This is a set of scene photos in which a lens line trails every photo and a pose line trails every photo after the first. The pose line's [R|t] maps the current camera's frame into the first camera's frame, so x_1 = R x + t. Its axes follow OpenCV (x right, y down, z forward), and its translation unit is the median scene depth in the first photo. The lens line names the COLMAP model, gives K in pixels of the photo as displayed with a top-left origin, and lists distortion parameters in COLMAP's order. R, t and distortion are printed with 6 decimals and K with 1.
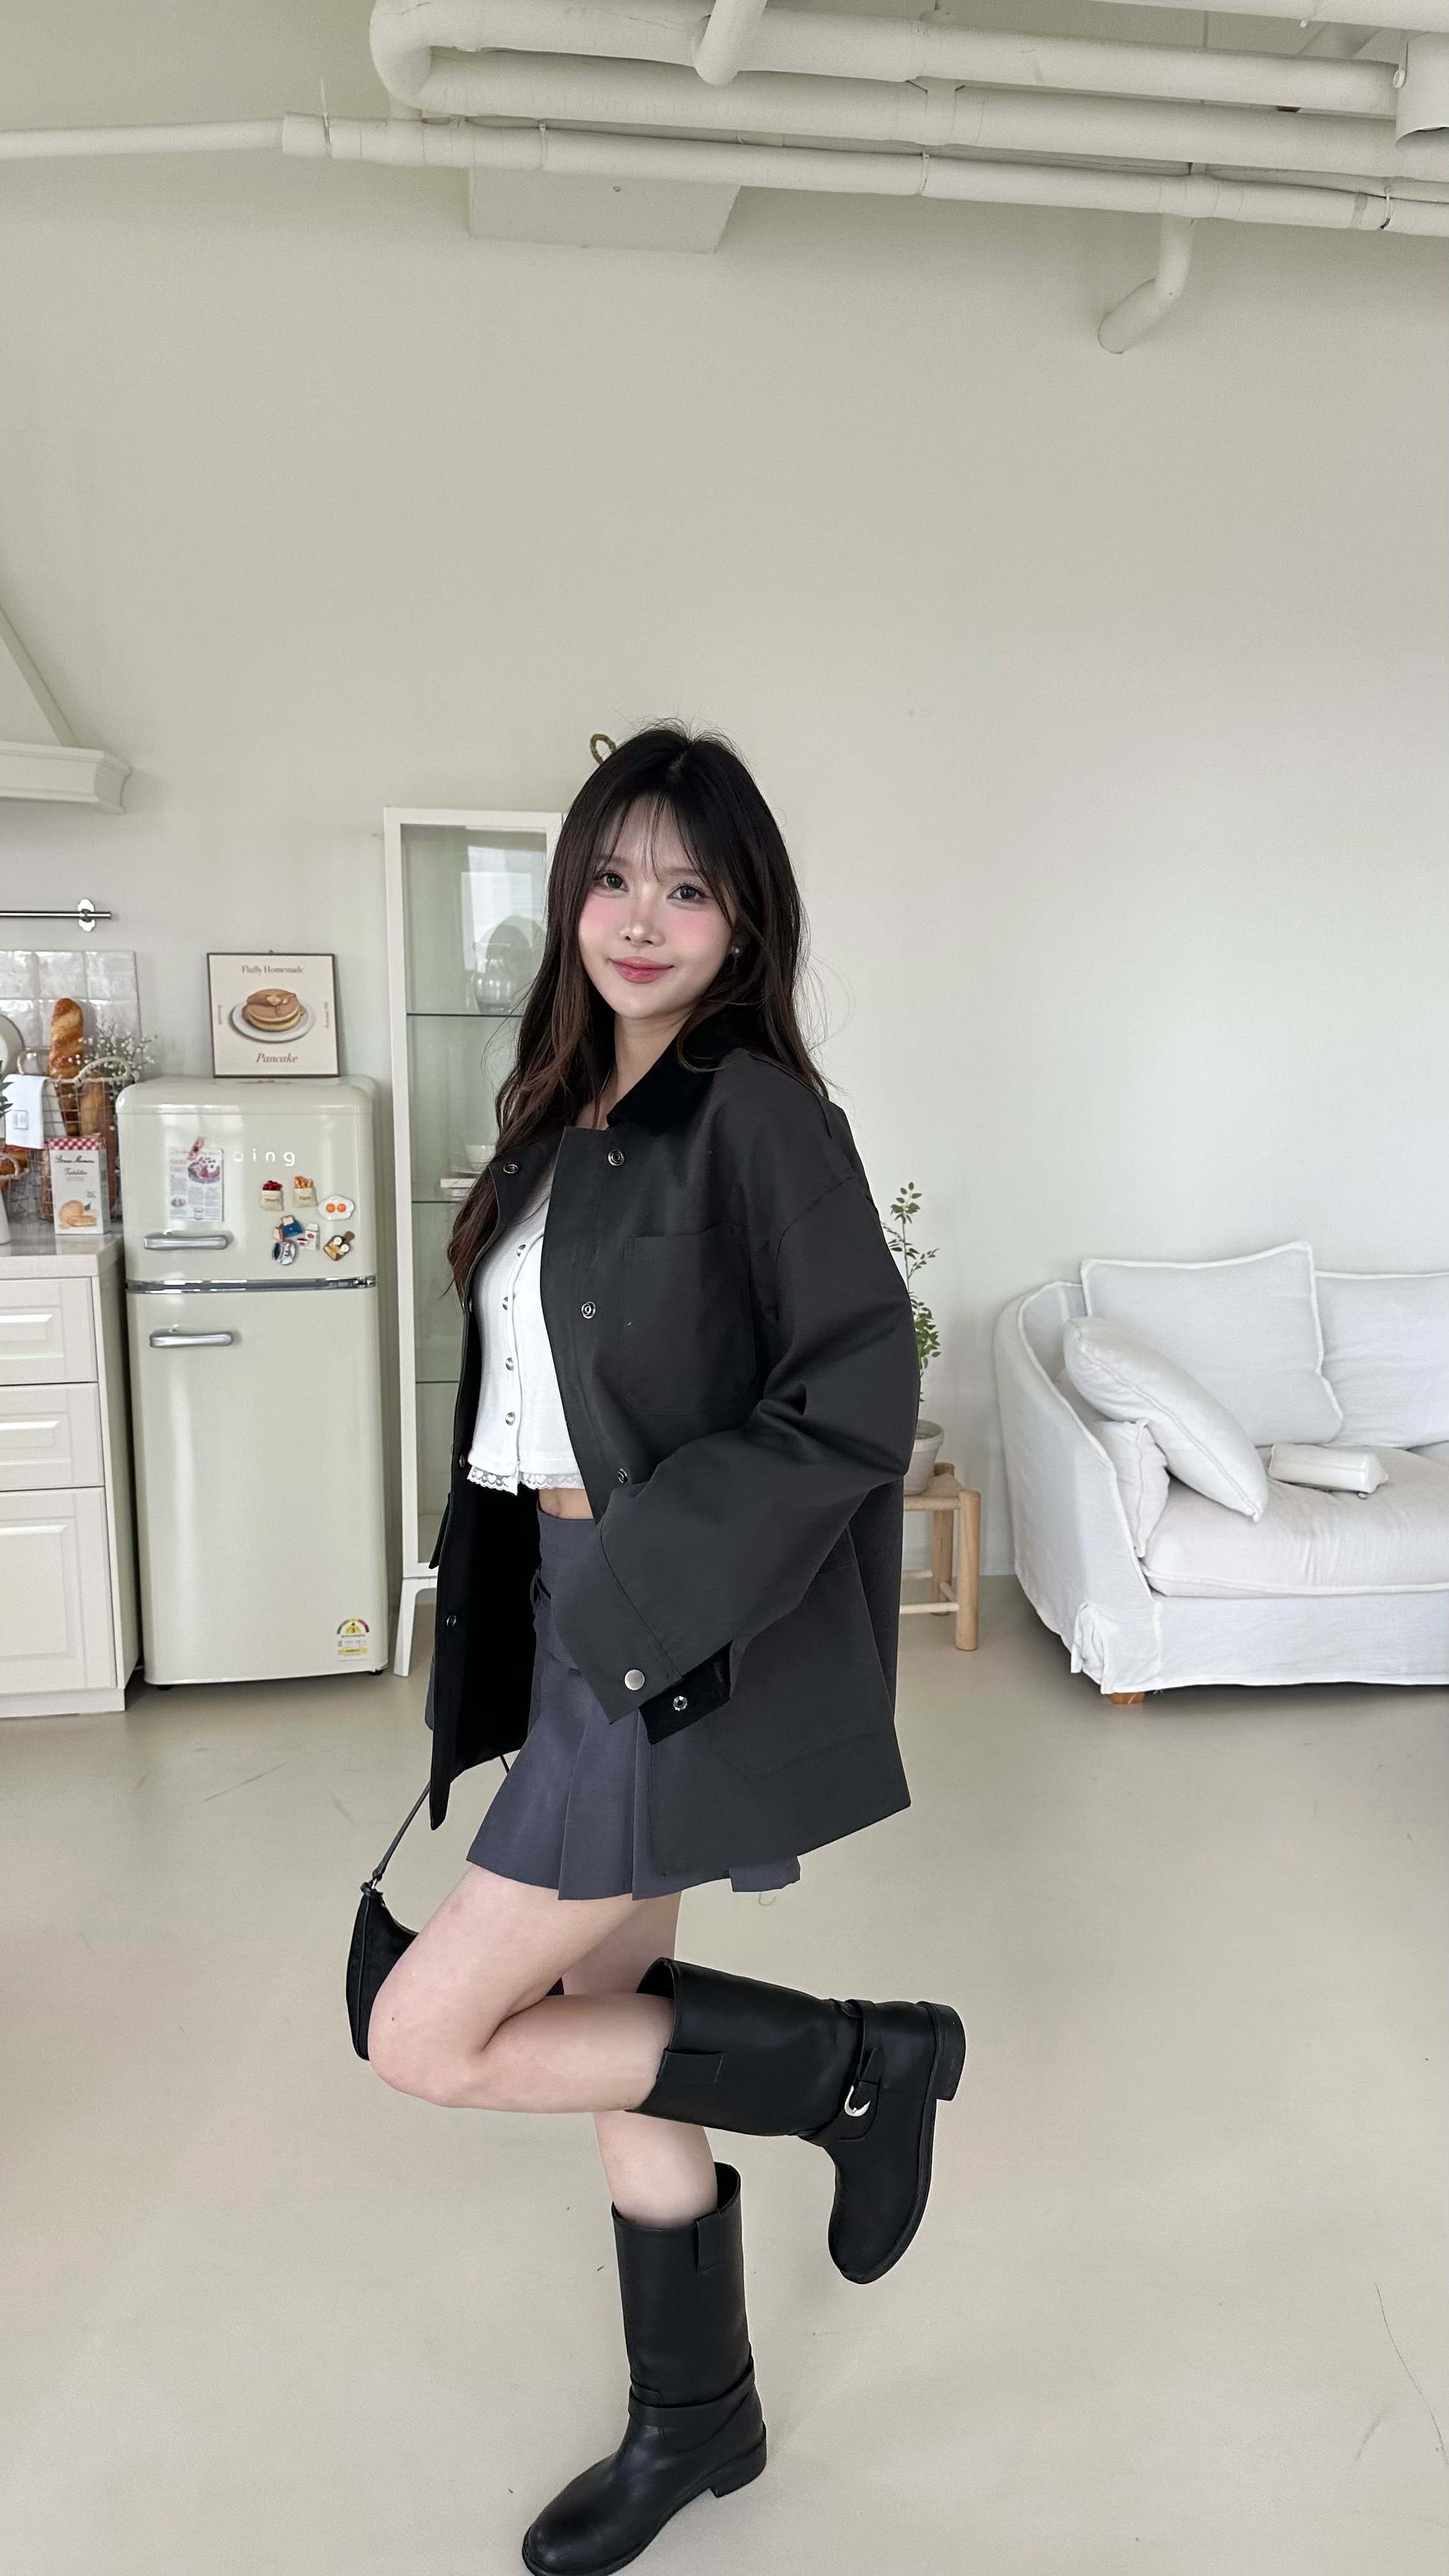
lens RADIAL K [[1830.9, 0, 773.3], [0, 1830.9, 1302.7], [0, 0, 1]] dist [0.079459, -0.079721]
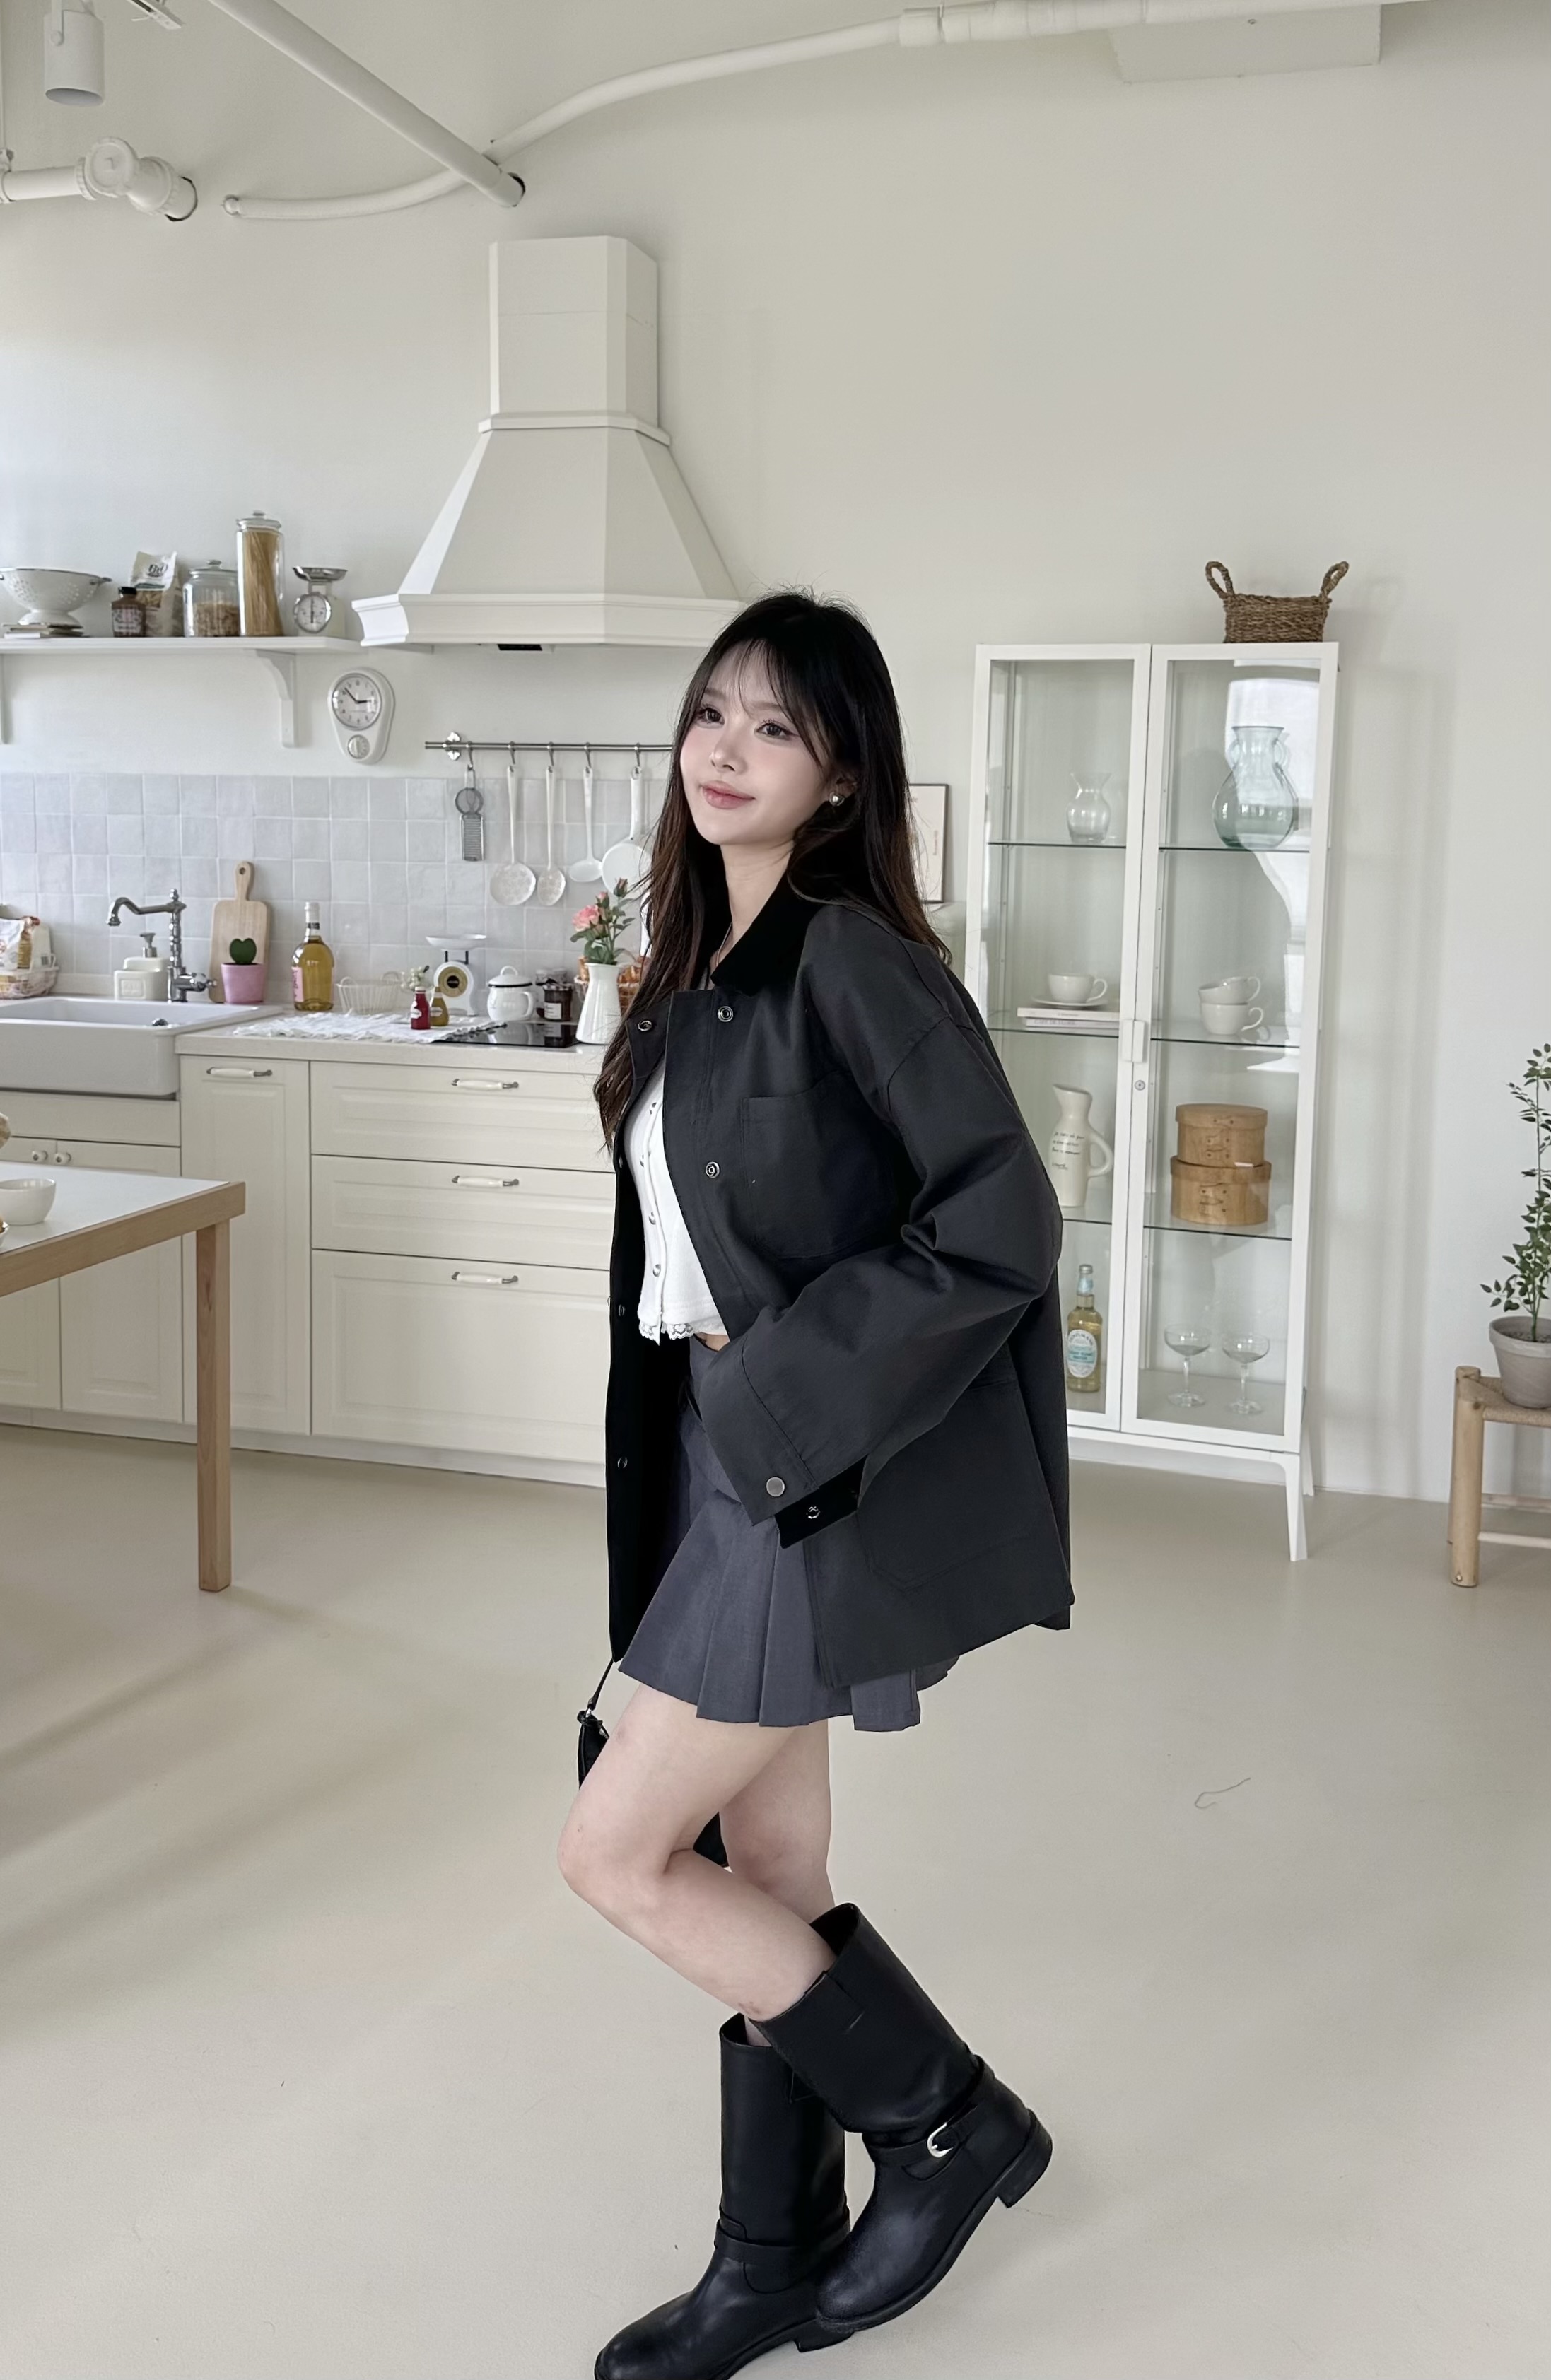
lens RADIAL K [[2011.9, 0, 789.4], [0, 2011.9, 994.7], [0, 0, 1]] dist [0.105743, -0.047219]
pose [[0.894888, 0.053718, -0.443046, 0.199385], [-0.087055, 0.994671, -0.055237, -0.003841], [0.437718, 0.088001, 0.894796, -0.030103]]
